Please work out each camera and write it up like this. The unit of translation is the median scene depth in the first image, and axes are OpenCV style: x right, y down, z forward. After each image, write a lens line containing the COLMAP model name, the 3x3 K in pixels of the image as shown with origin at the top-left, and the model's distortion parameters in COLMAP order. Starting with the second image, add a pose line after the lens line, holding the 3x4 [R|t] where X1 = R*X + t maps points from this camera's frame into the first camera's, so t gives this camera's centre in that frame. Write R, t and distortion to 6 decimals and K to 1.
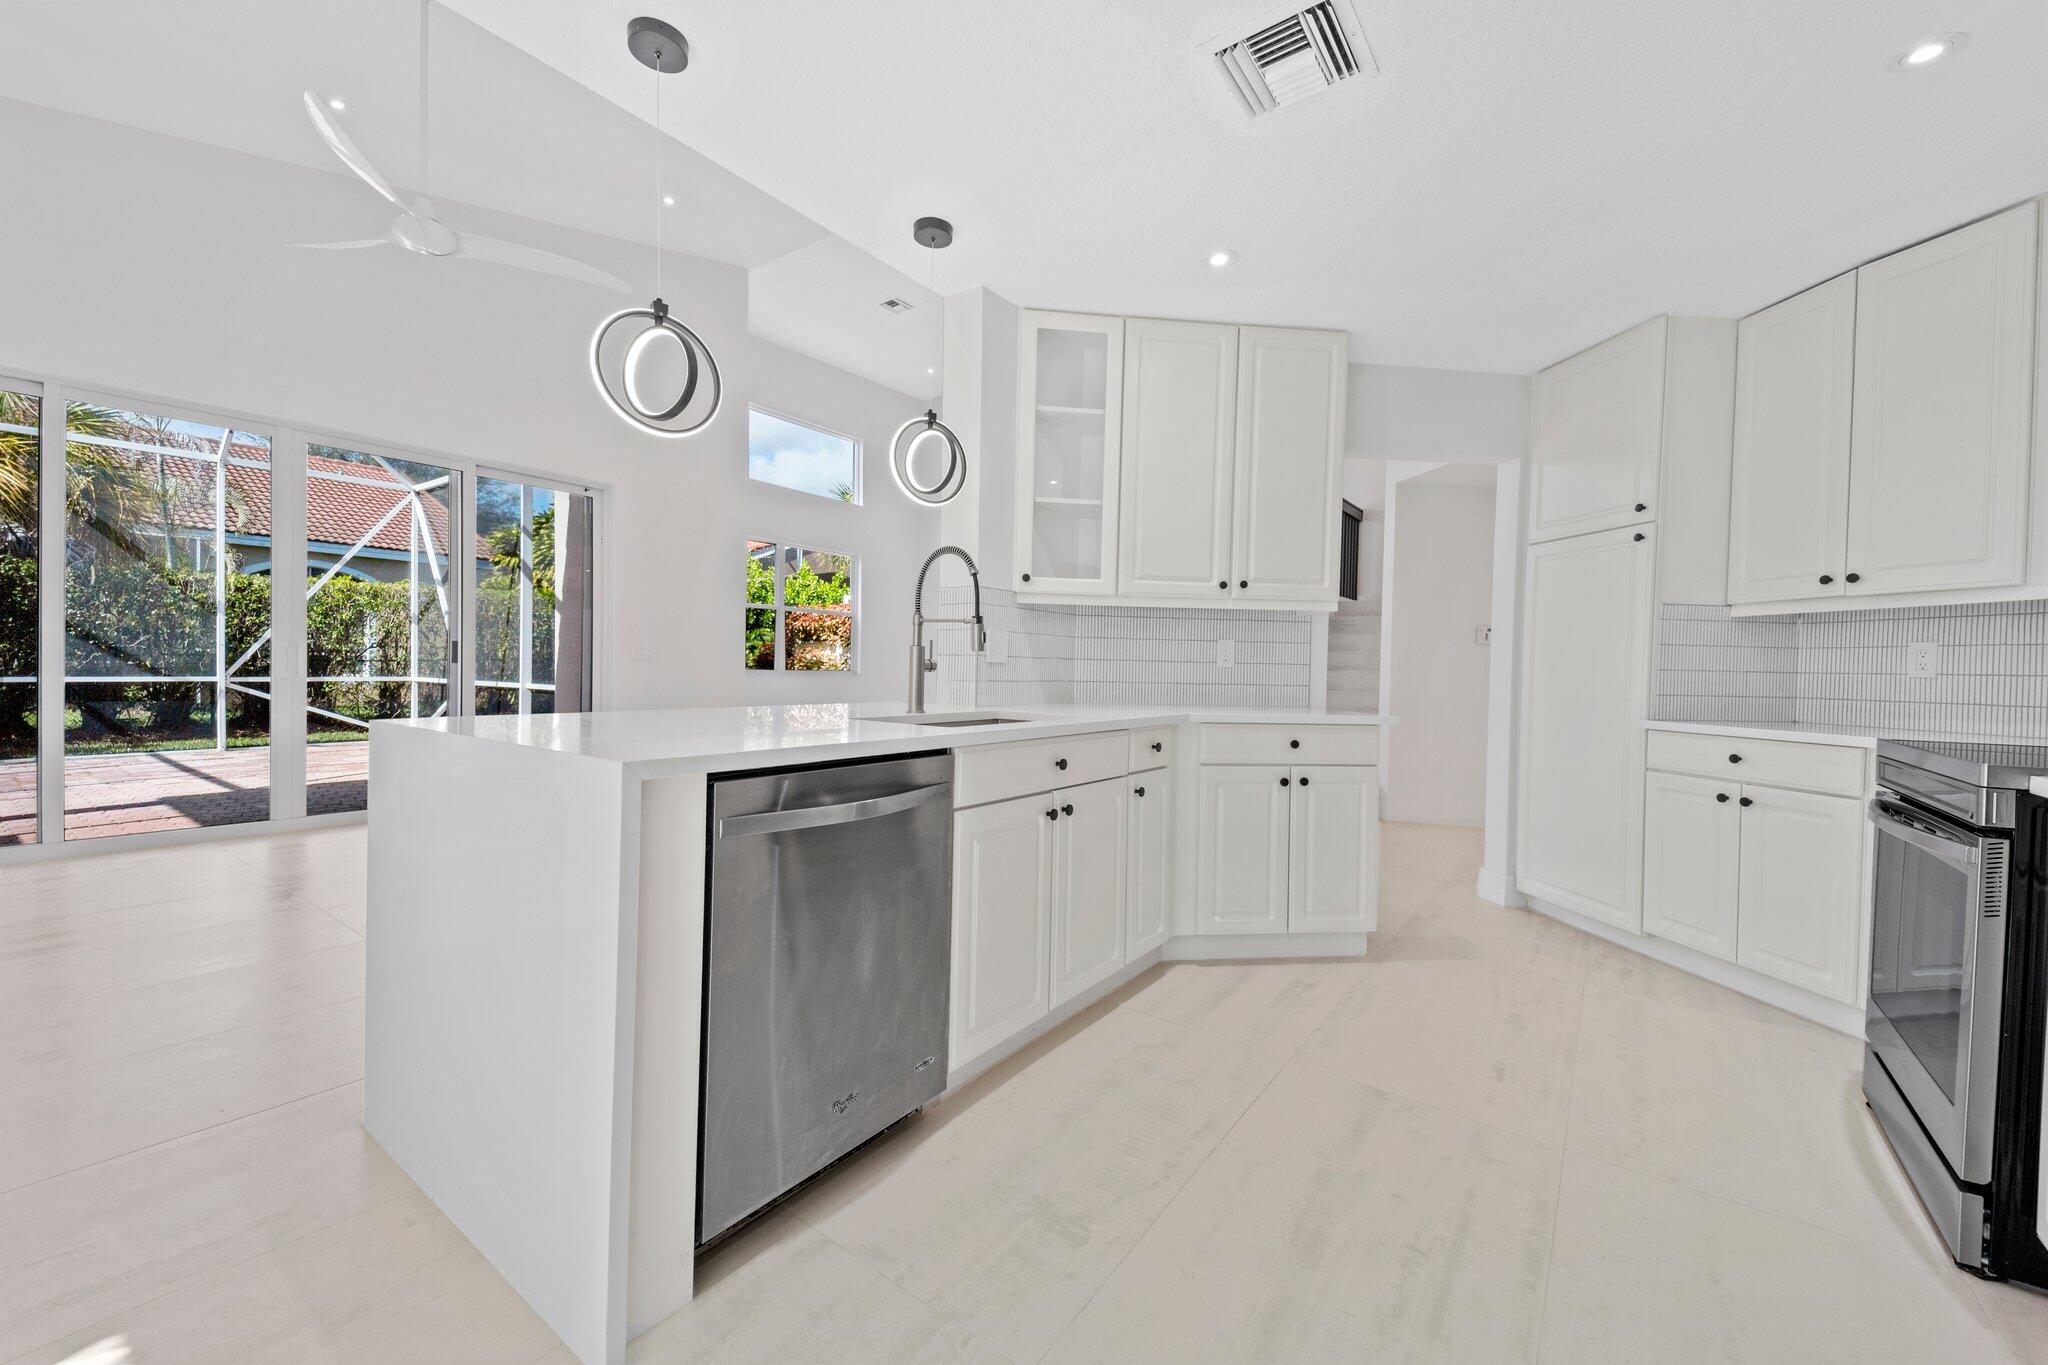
lens RADIAL K [[775.7, 0, 1015.0], [0, 775.7, 674.4], [0, 0, 1]] dist [0.054545, -0.030876]
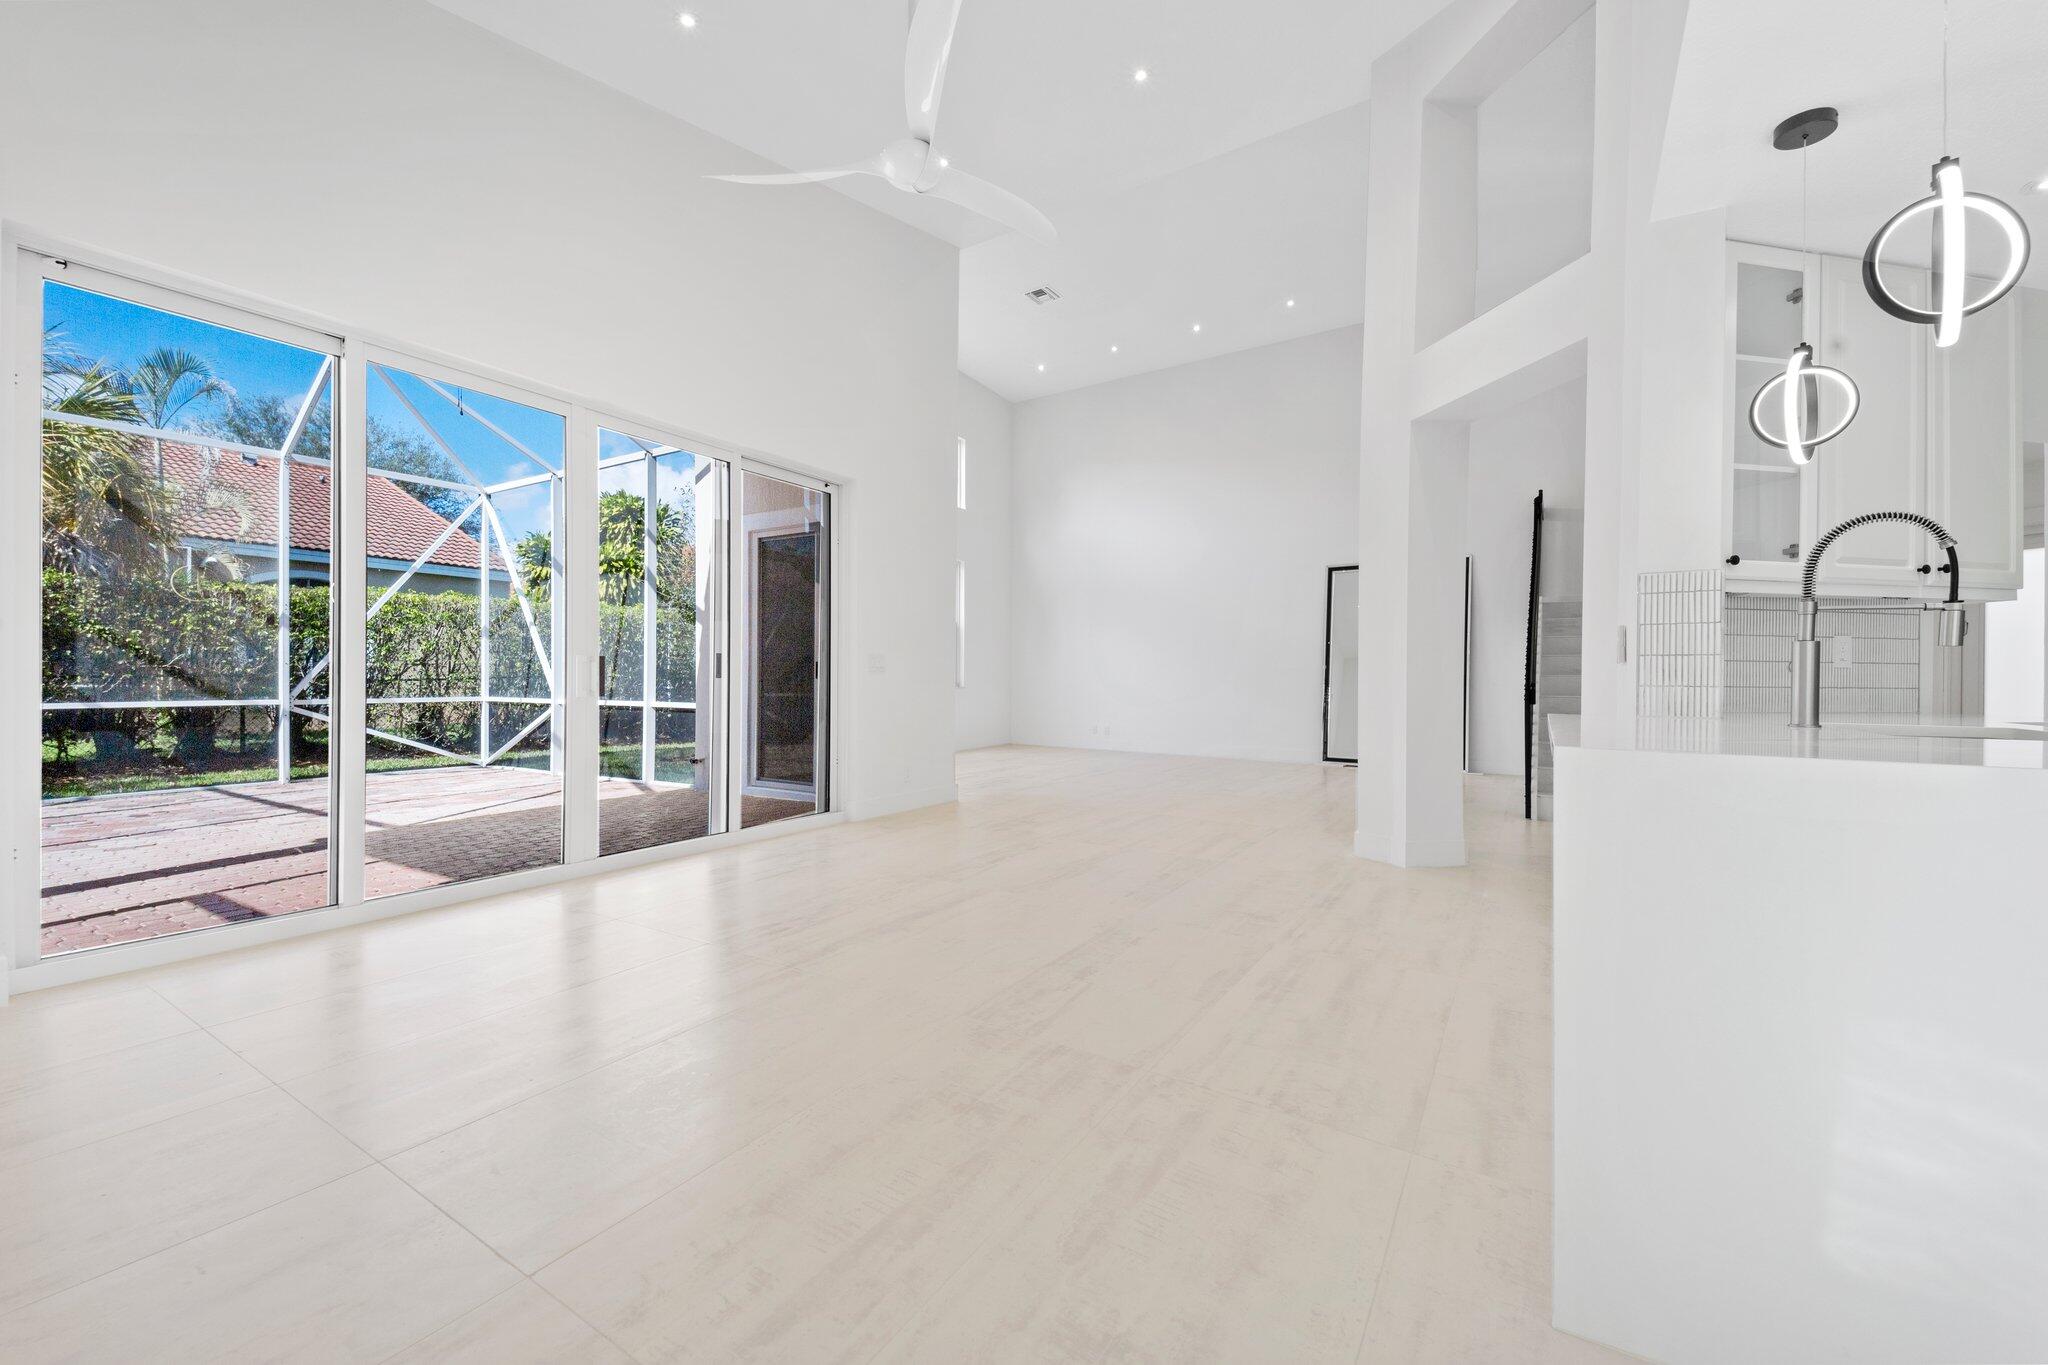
lens RADIAL K [[779.4, 0, 991.9], [0, 779.4, 681.2], [0, 0, 1]] dist [0.018512, -0.000091]
pose [[0.998322, -0.013425, 0.056336, -0.819226], [0.013805, 0.999884, -0.006361, -0.002832], [-0.056244, 0.007128, 0.998392, 0.200988]]
